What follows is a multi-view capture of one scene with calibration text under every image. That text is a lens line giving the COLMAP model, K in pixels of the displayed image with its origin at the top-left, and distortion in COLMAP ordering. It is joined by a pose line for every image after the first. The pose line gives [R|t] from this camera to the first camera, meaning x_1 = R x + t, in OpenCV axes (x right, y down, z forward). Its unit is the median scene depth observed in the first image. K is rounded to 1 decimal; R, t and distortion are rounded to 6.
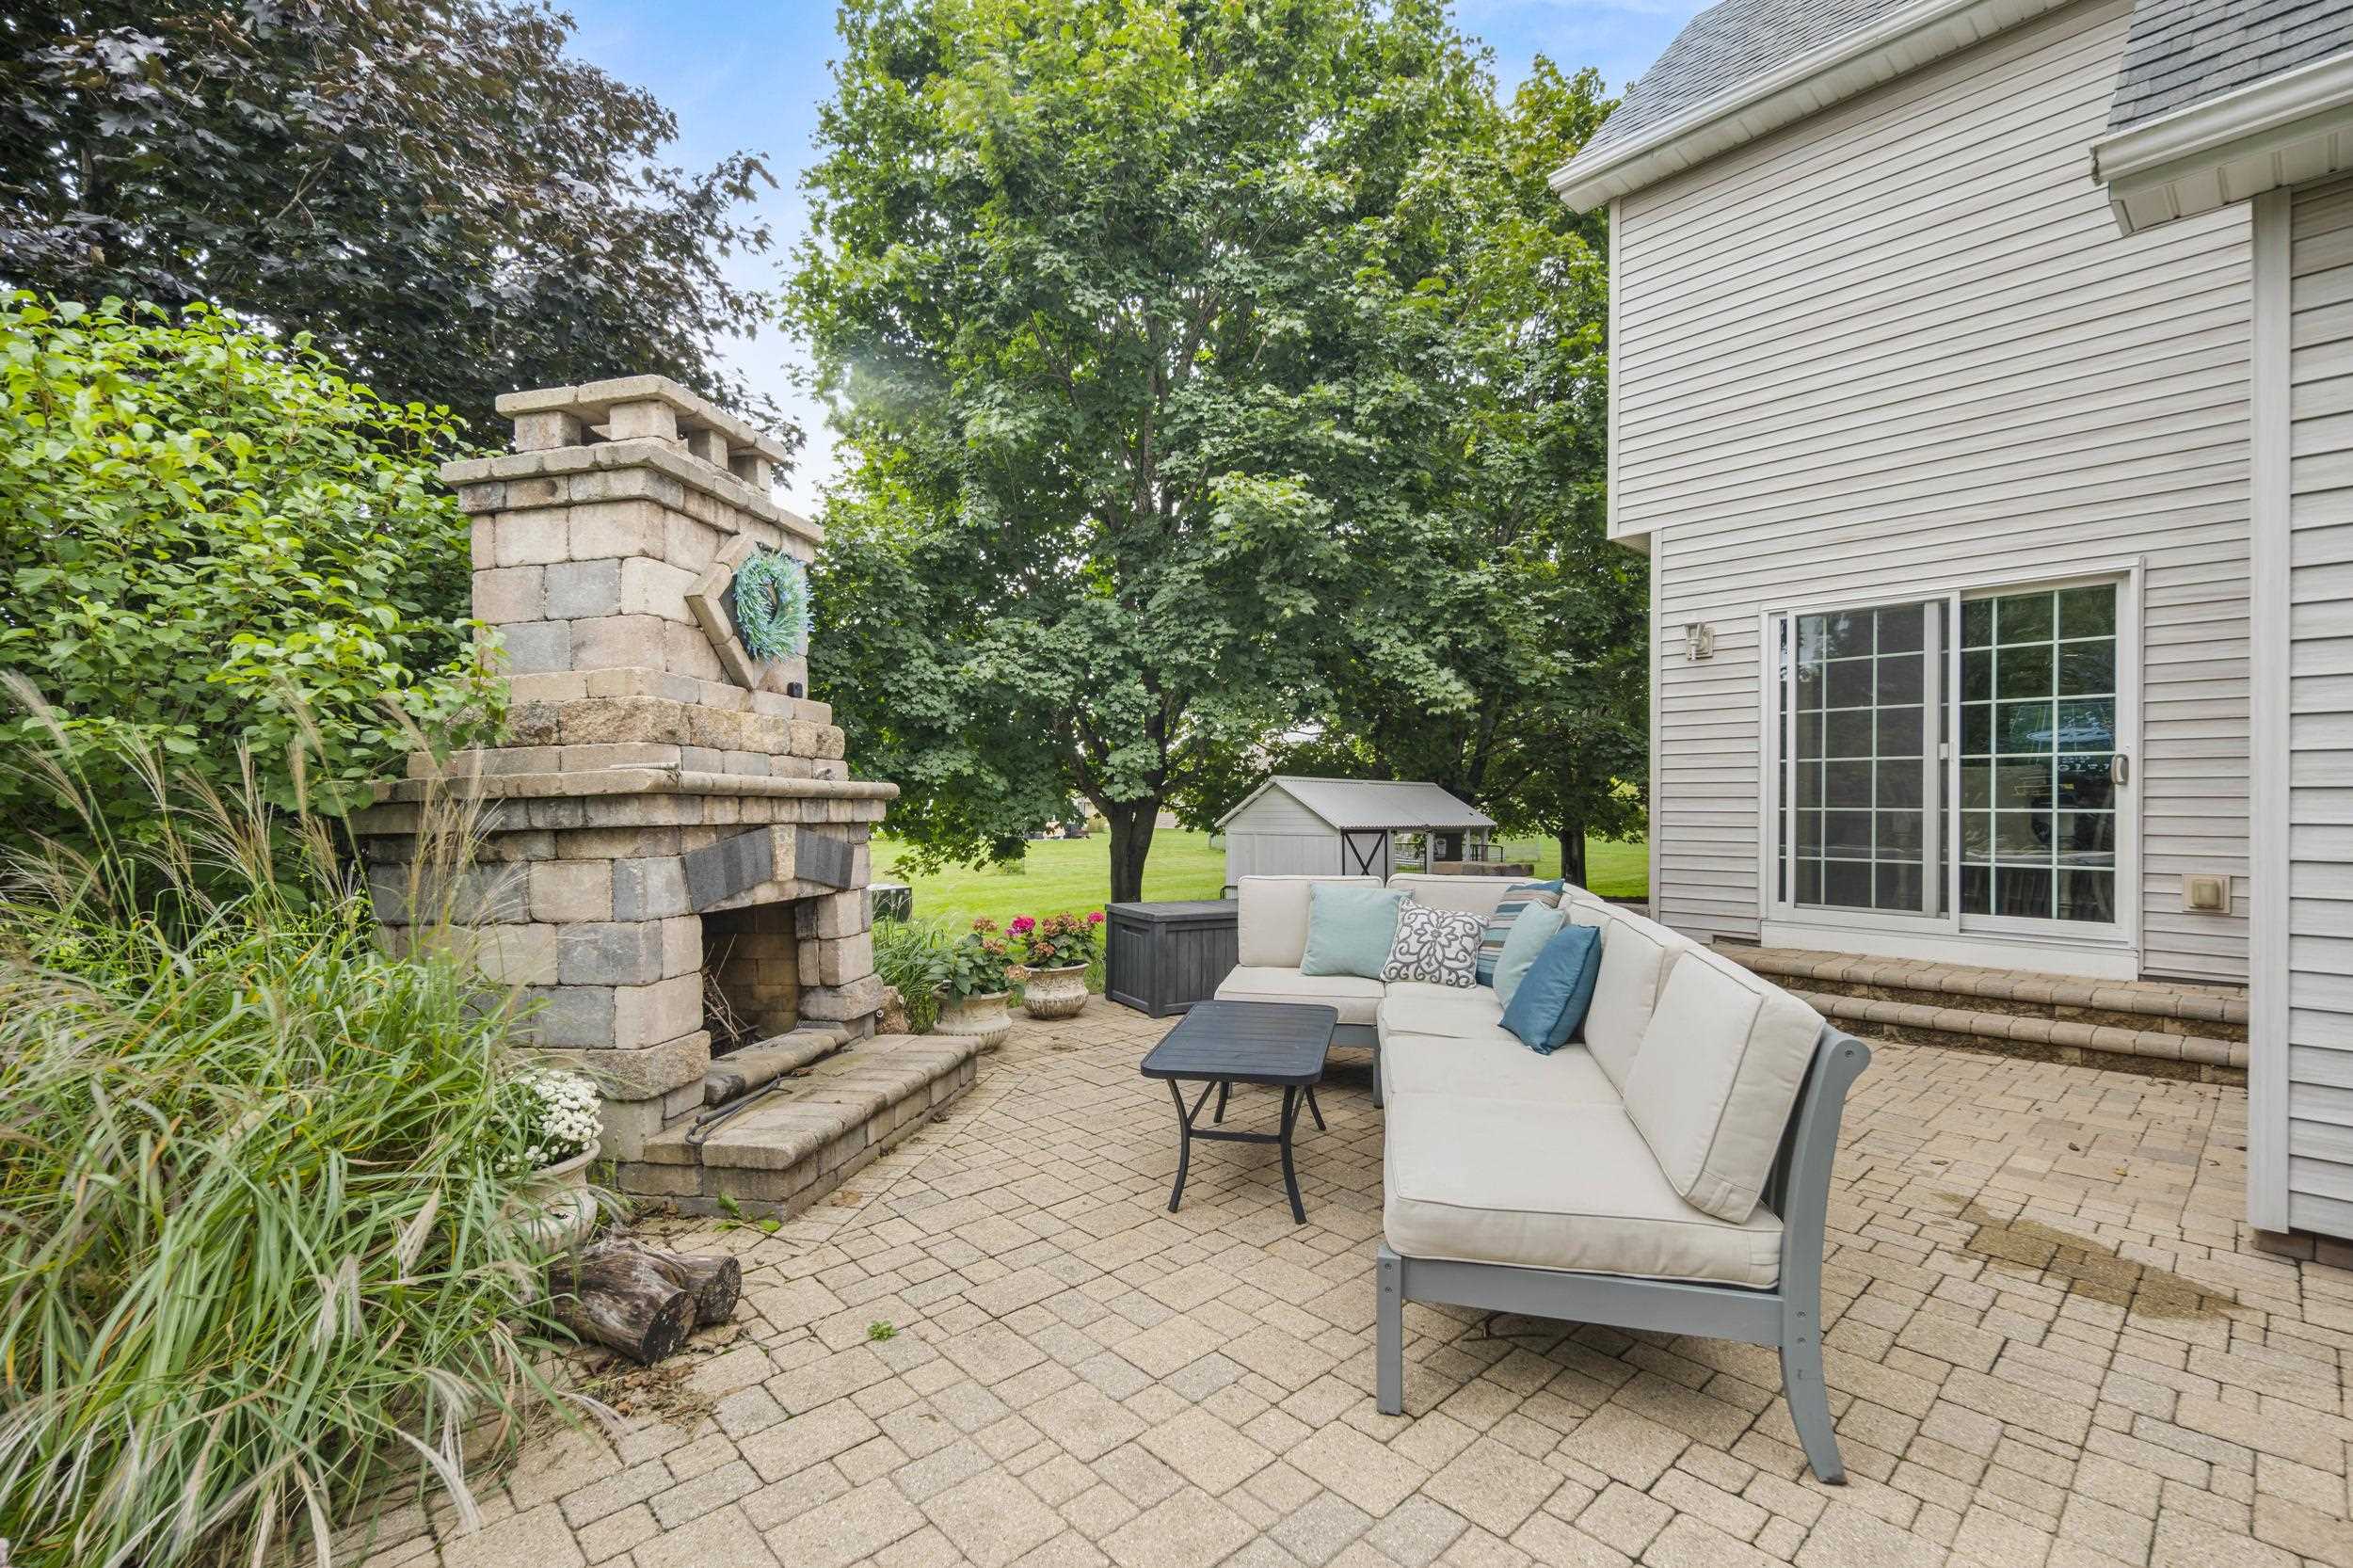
lens RADIAL K [[1047.9, 0, 1174.7], [0, 1047.9, 813.4], [0, 0, 1]] dist [0.001395, 0.000071]
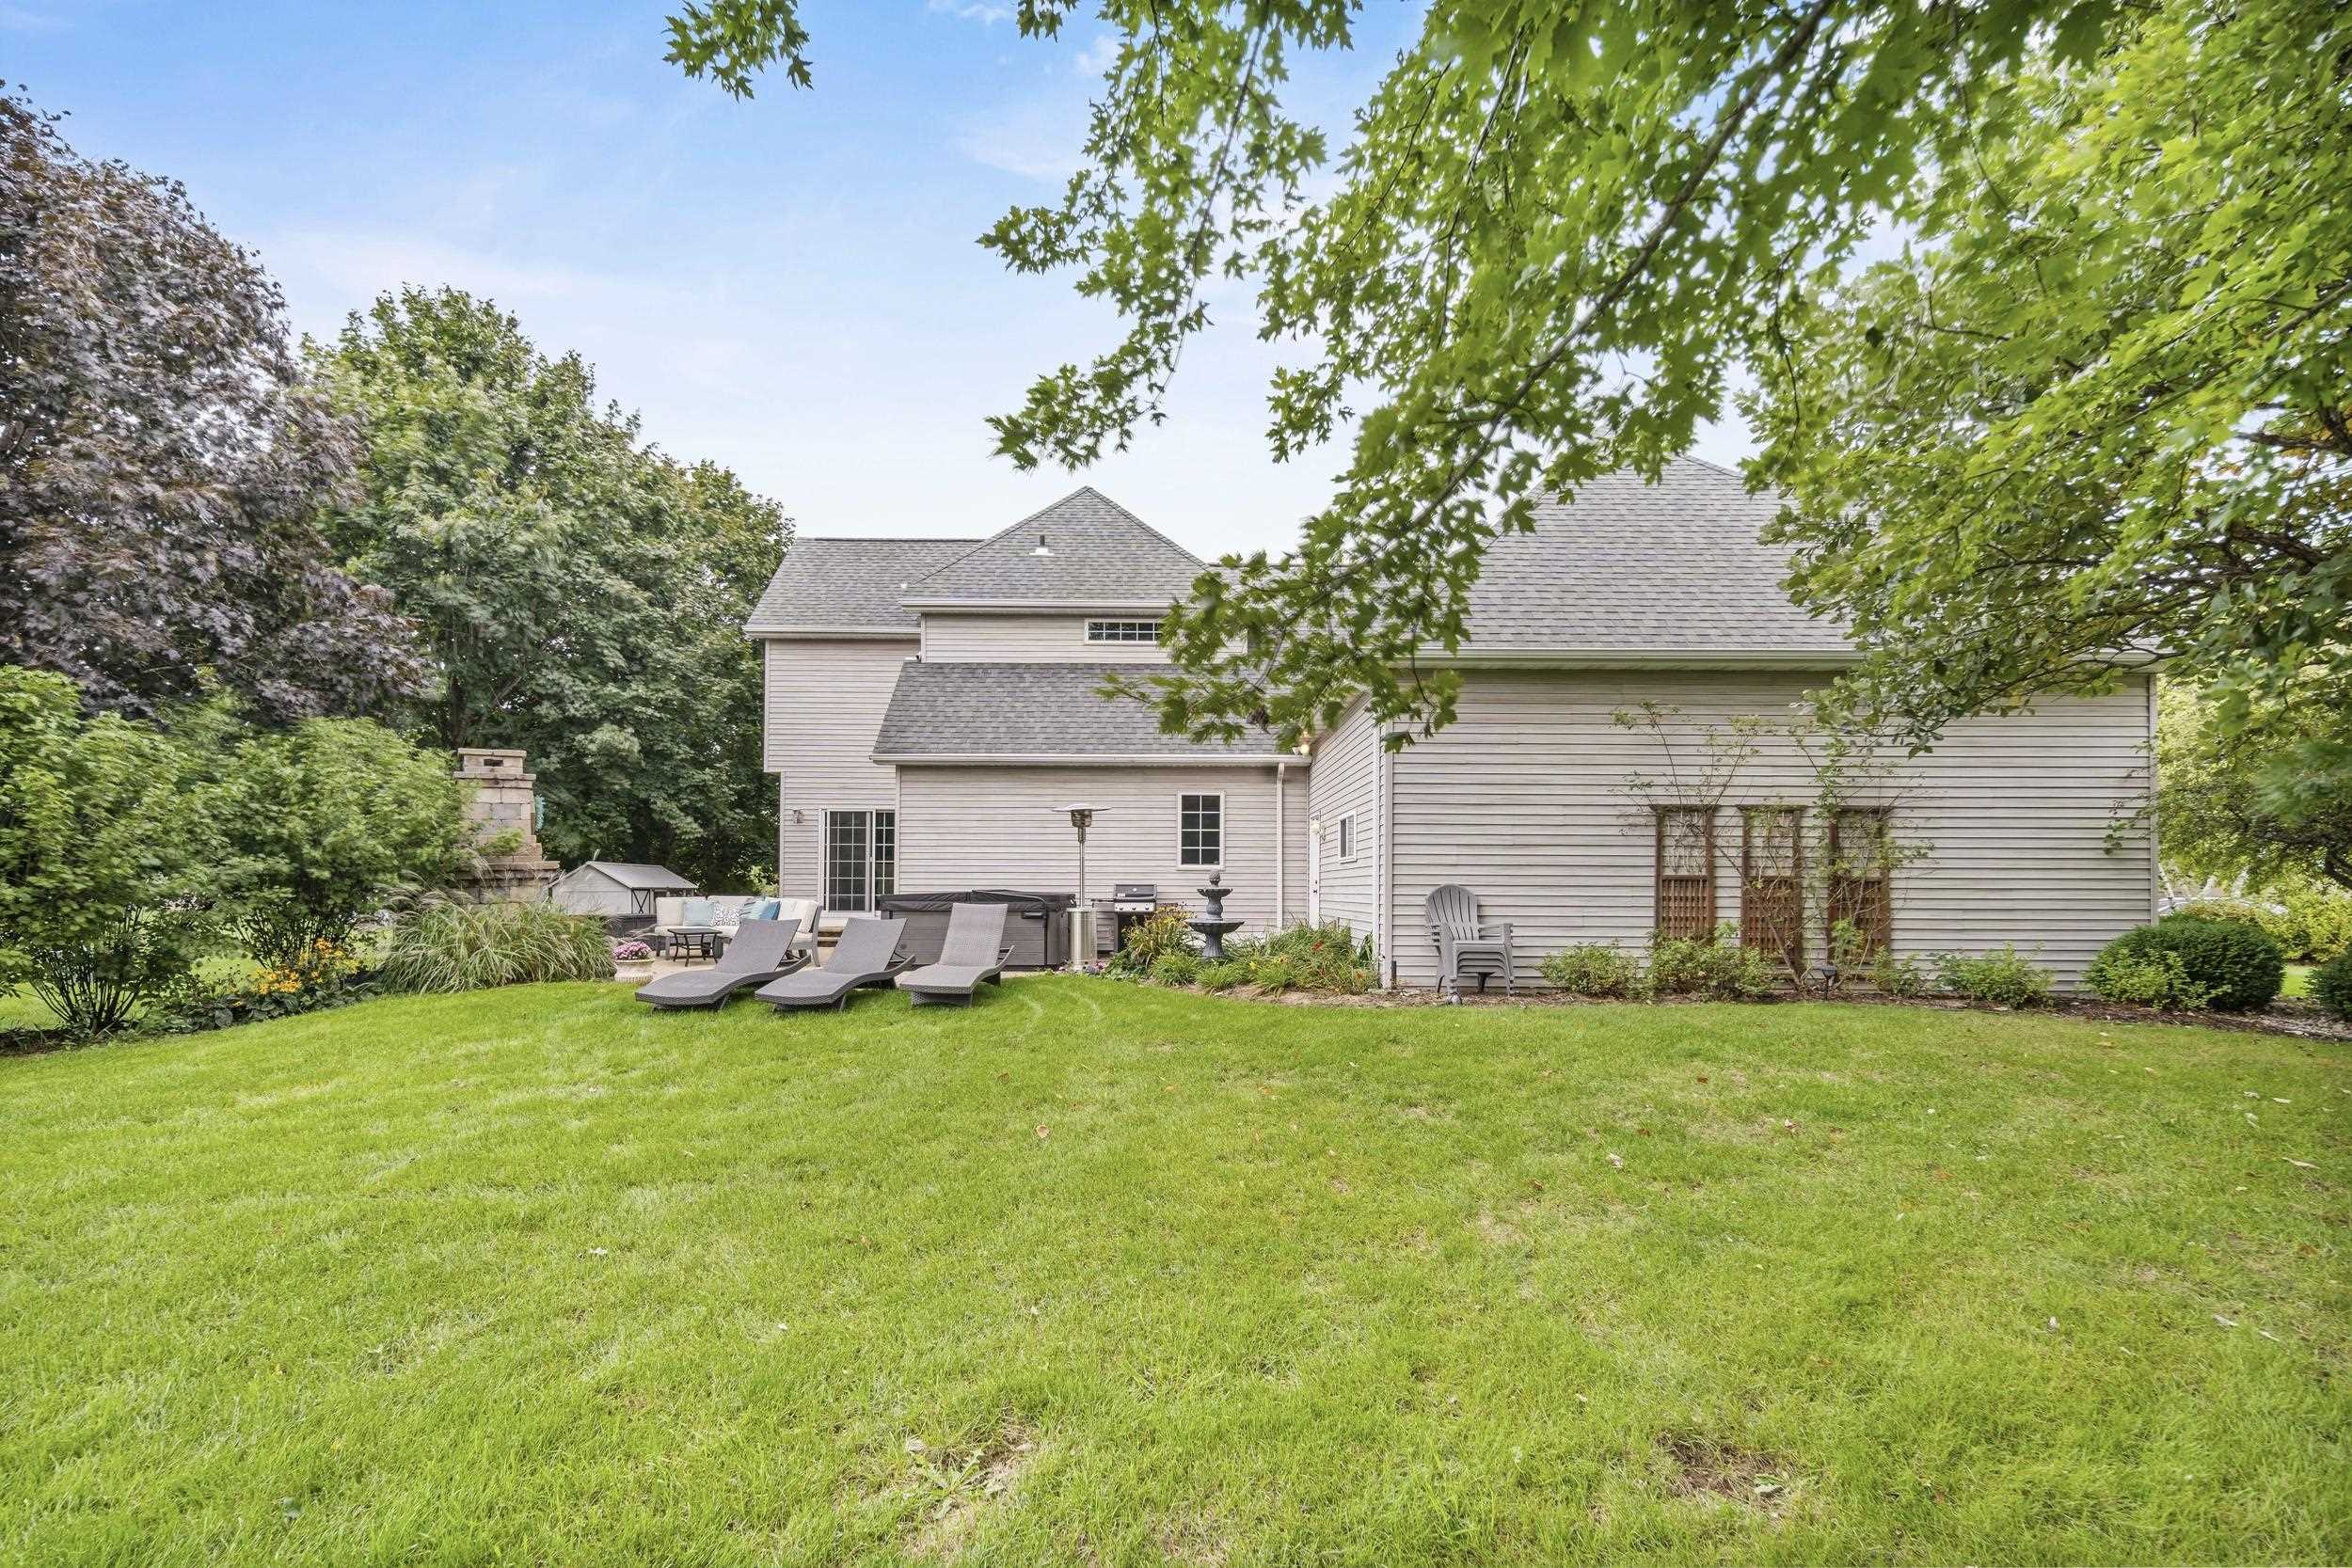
lens RADIAL K [[1047.4, 0, 1174.2], [0, 1047.4, 813.4], [0, 0, 1]] dist [0.001395, 0.000071]
pose [[0.676470, 0.050327, 0.734749, -0.937019], [0.006325, 0.997229, -0.074129, 0.040299], [-0.736443, 0.054794, 0.674277, -1.741989]]
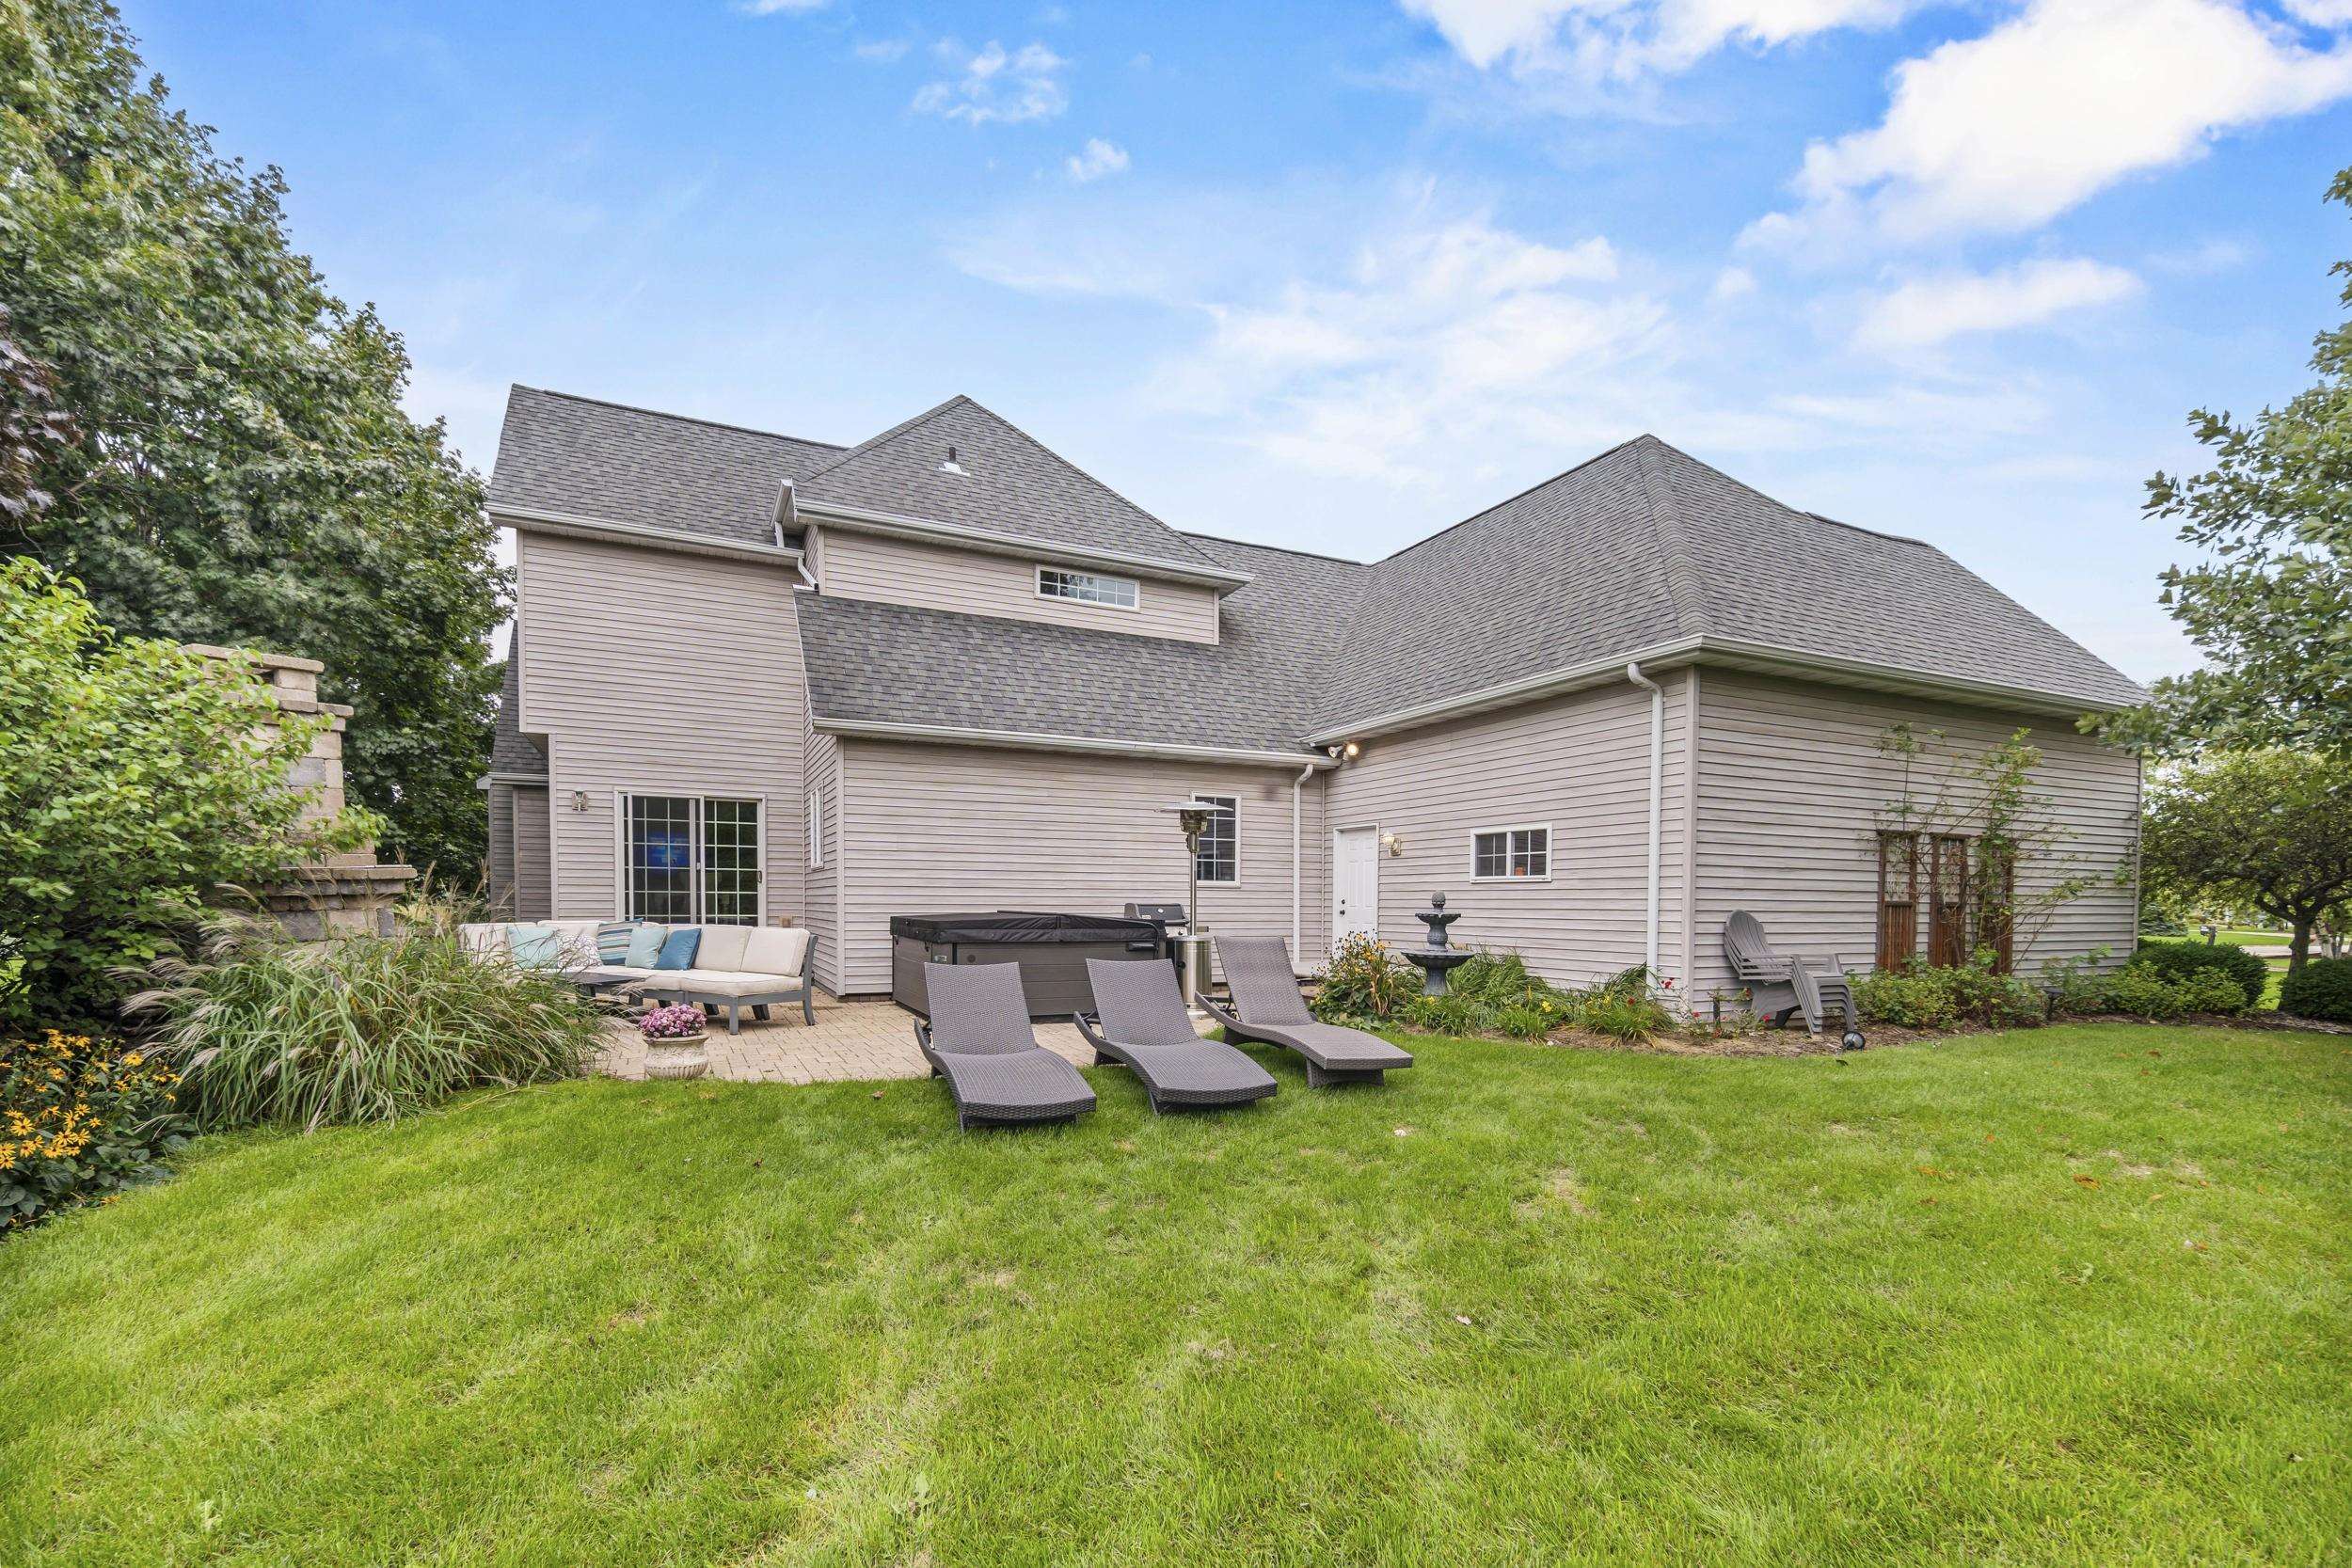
lens RADIAL K [[1037.5, 0, 1161.2], [0, 1037.5, 916.3], [0, 0, 1]] dist [-0.021919, -0.000339]
pose [[0.297830, -0.016844, 0.954470, -1.073209], [0.002384, 0.999854, 0.016901, 0.014168], [-0.954616, -0.002759, 0.297827, -0.604634]]
